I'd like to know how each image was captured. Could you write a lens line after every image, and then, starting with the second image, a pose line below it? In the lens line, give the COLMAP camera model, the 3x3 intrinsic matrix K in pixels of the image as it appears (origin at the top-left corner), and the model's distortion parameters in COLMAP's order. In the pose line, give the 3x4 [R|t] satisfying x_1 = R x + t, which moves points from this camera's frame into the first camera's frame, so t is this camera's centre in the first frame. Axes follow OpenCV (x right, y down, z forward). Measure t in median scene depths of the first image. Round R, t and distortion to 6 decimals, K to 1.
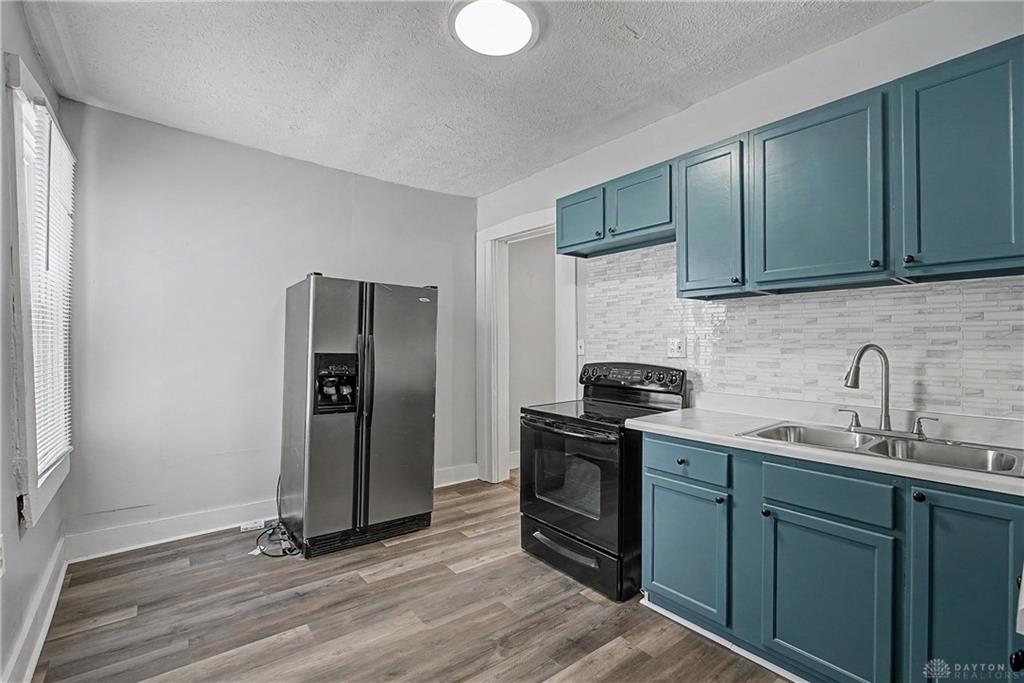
lens RADIAL K [[466.6, 0, 509.7], [0, 466.6, 344.8], [0, 0, 1]] dist [0.000267, -0.000553]
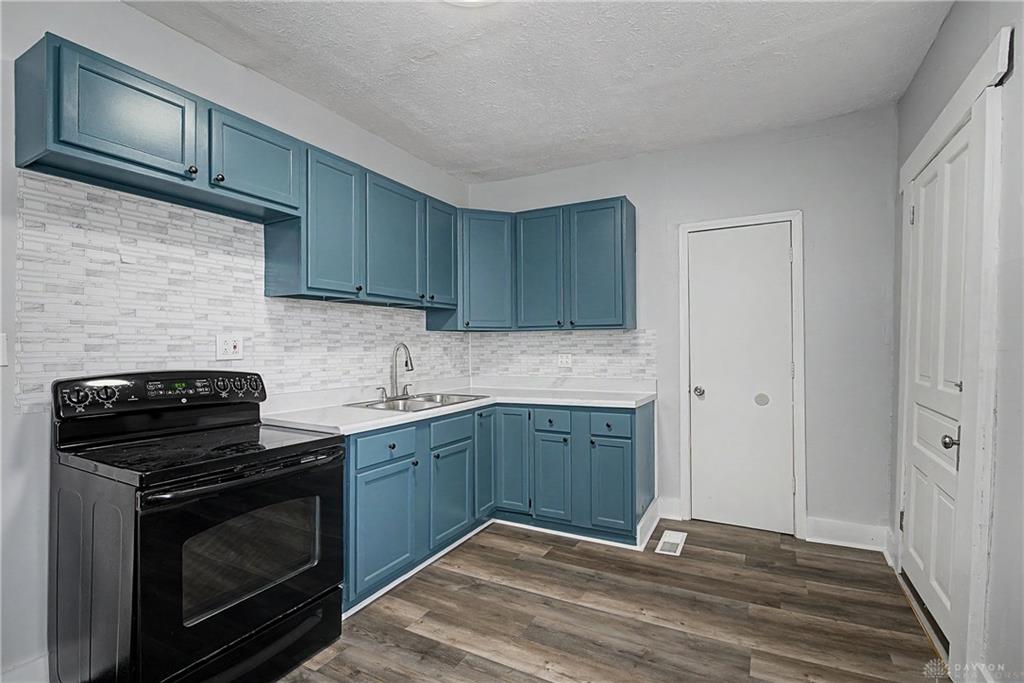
lens RADIAL K [[466.6, 0, 511.9], [0, 466.6, 341.2], [0, 0, 1]] dist [0.000267, -0.000553]
pose [[-0.386238, -0.008764, 0.922357, -0.665166], [-0.014488, 0.999889, 0.003434, -0.017266], [-0.922285, -0.012036, -0.386322, 0.983903]]
